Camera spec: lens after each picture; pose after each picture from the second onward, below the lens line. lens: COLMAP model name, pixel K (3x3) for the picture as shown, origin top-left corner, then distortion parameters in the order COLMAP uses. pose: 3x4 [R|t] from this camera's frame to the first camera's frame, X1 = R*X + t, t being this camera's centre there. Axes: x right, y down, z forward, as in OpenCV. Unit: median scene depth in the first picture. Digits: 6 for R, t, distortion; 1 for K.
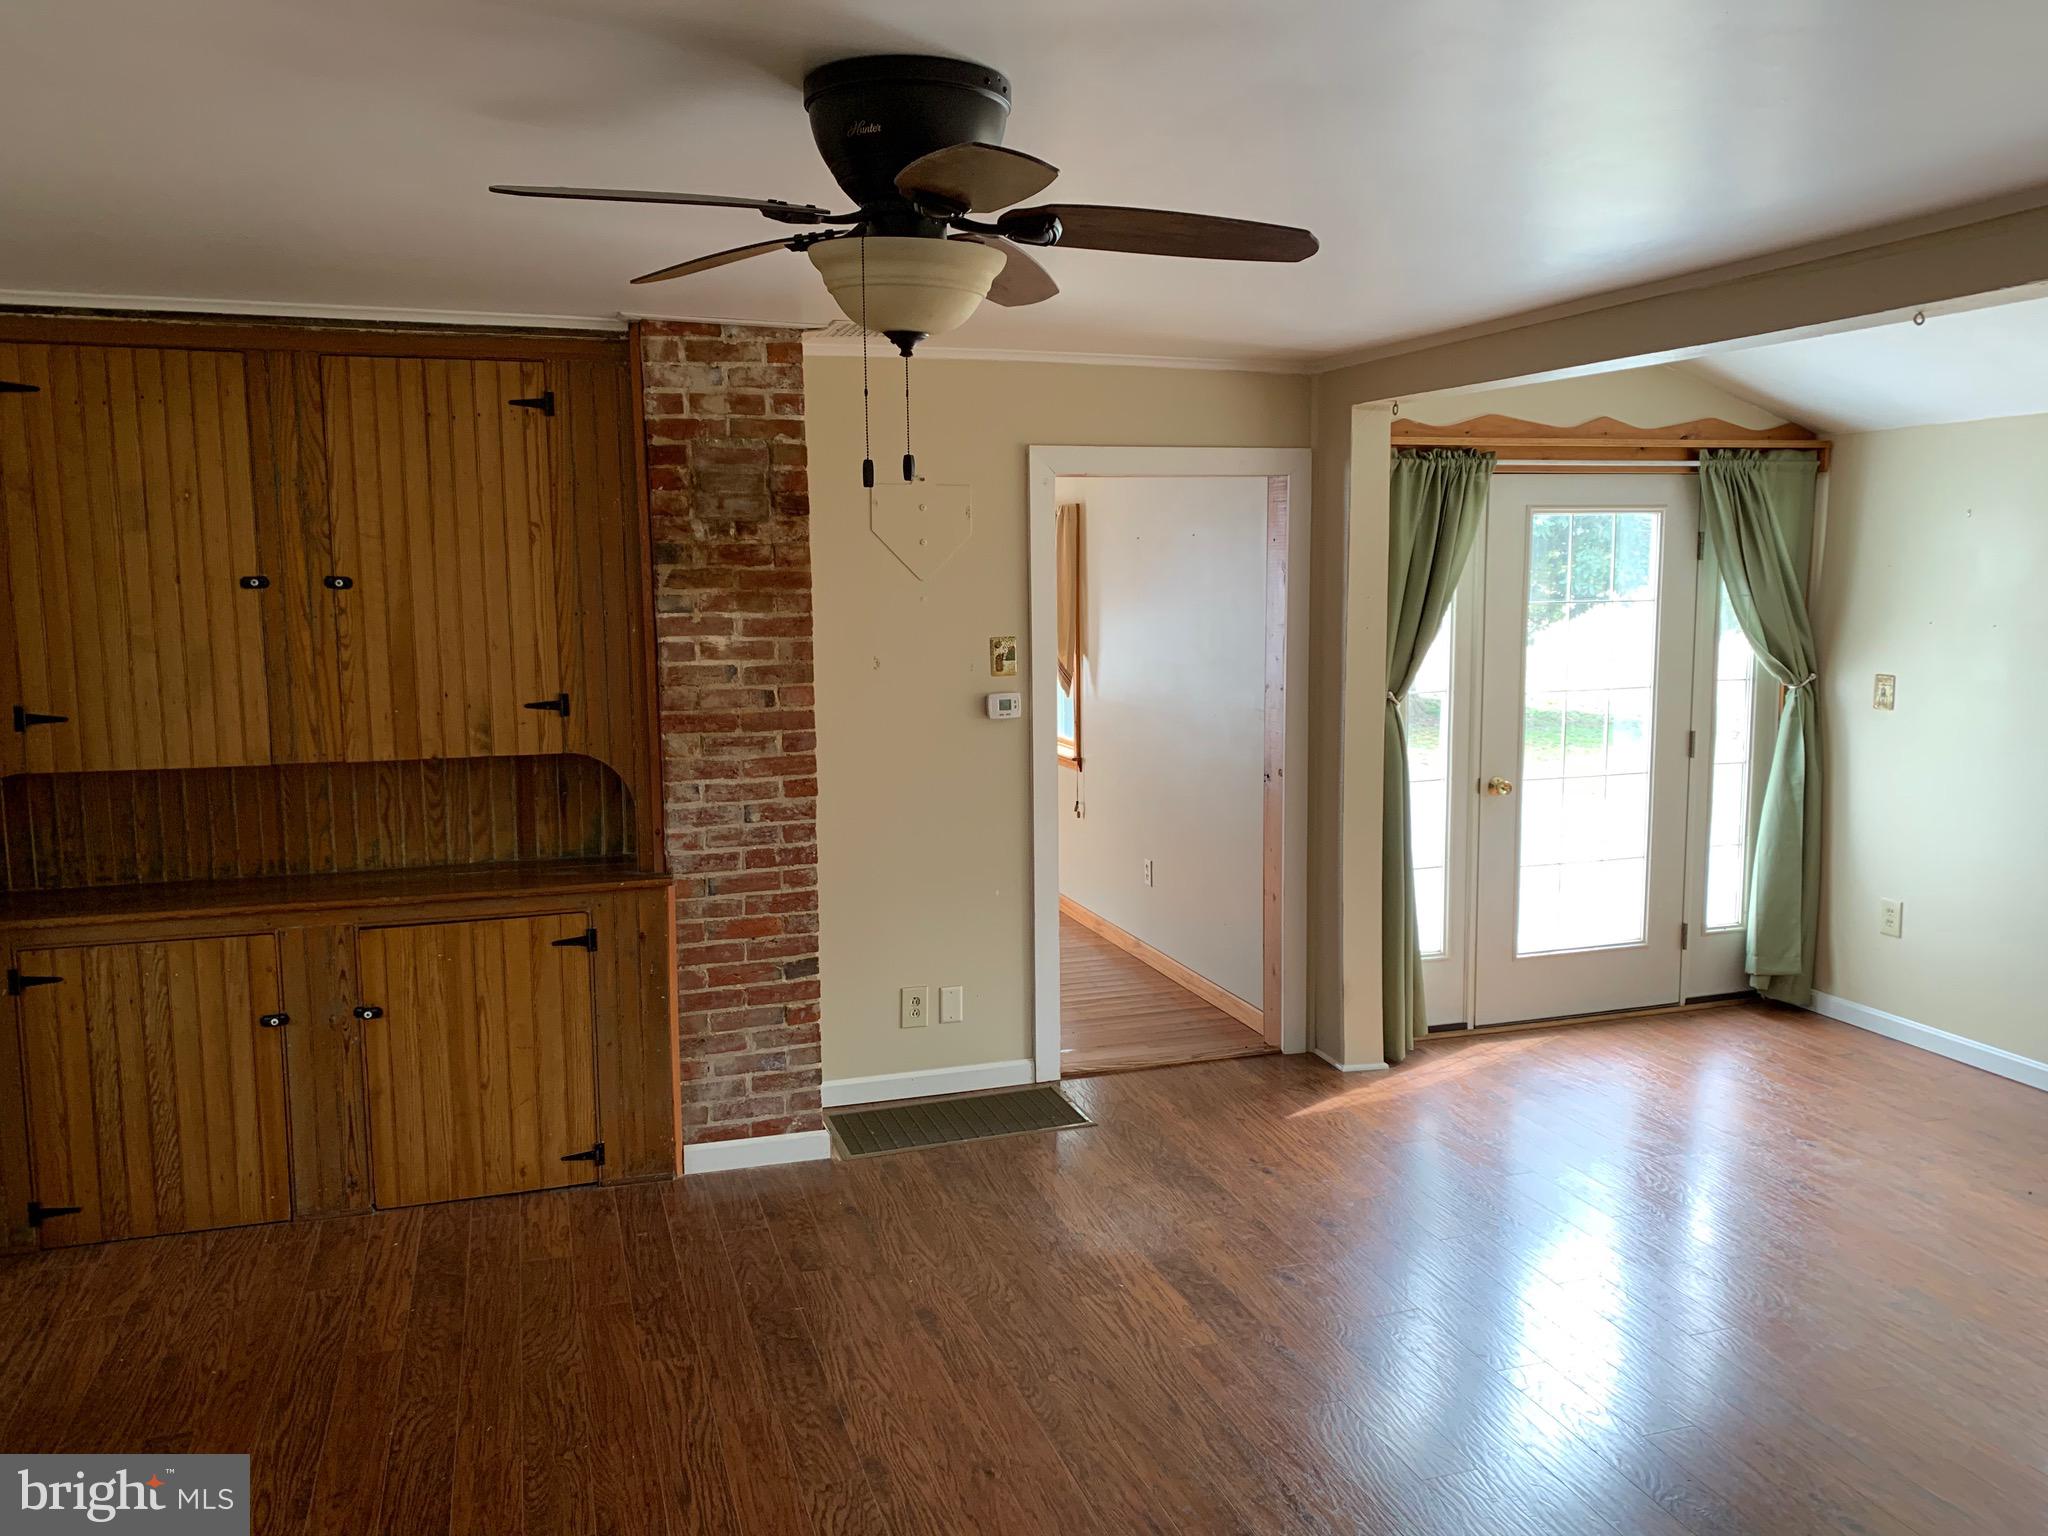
lens RADIAL K [[1570.3, 0, 1021.3], [0, 1570.3, 765.3], [0, 0, 1]] dist [0.039889, -0.054759]
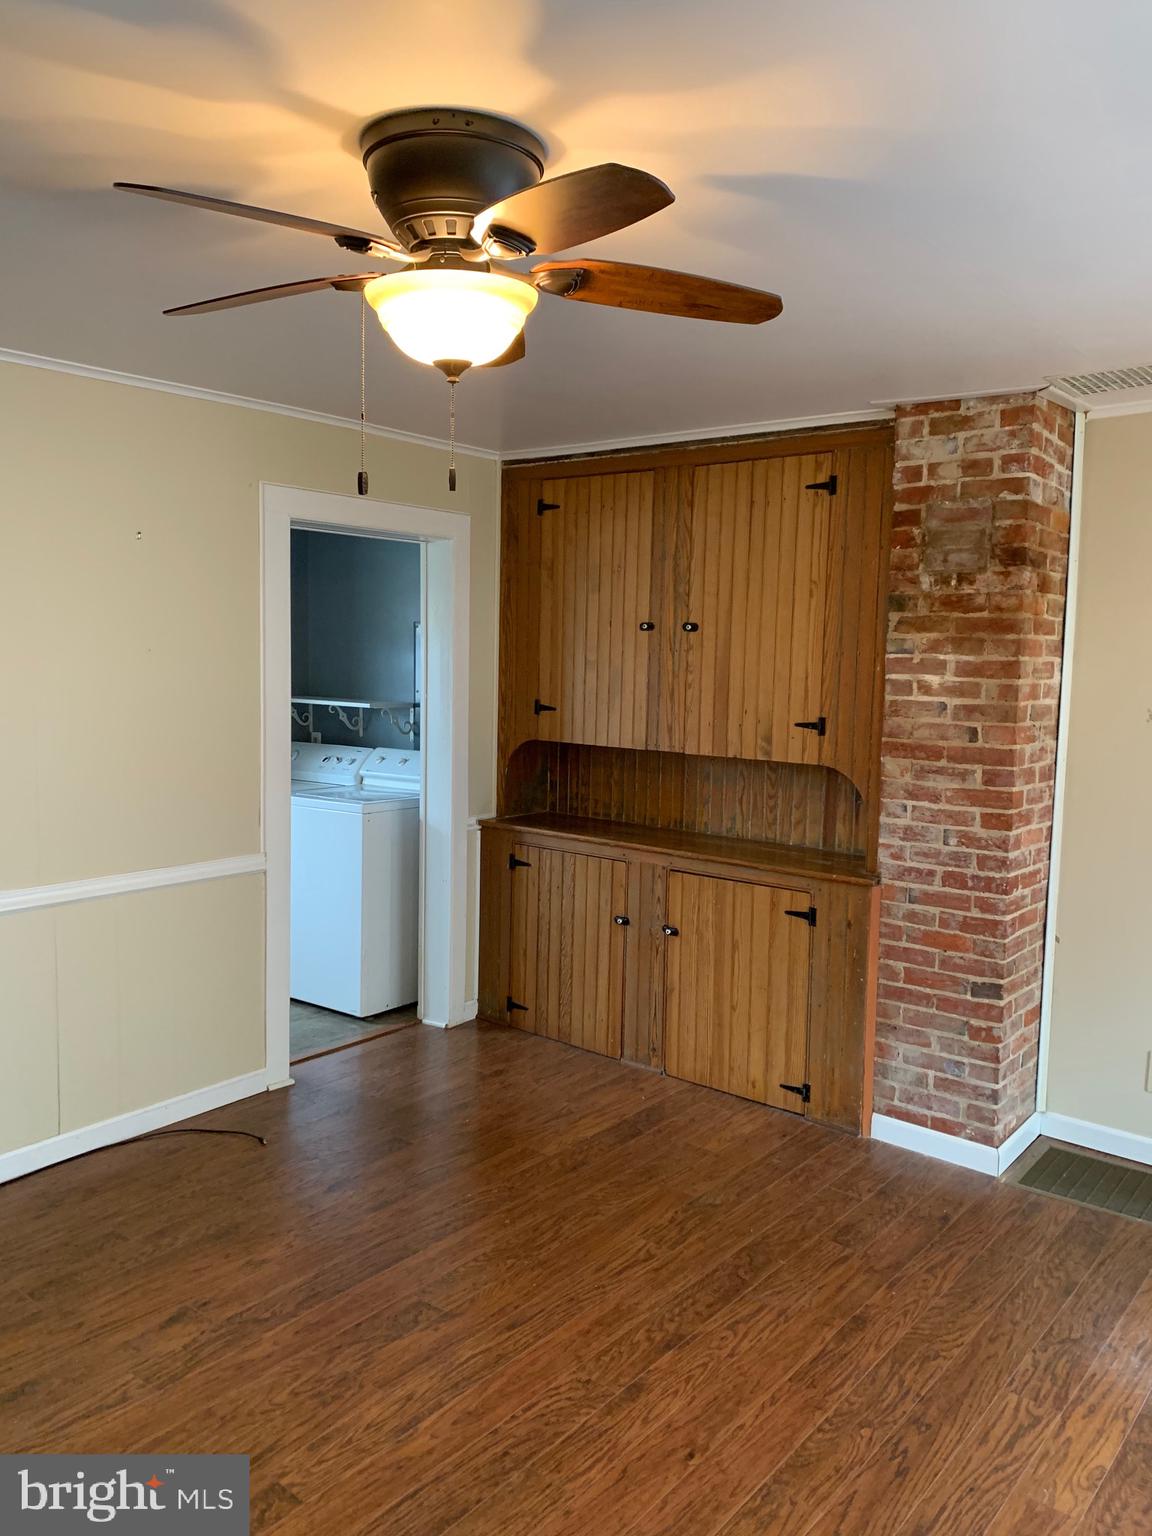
lens RADIAL K [[1177.7, 0, 567.6], [0, 1177.7, 760.5], [0, 0, 1]] dist [0.039889, -0.054759]
pose [[0.531199, 0.095626, -0.841833, 0.391205], [-0.129567, 0.991091, 0.030824, -0.014033], [0.837281, 0.092700, 0.538857, 0.331510]]
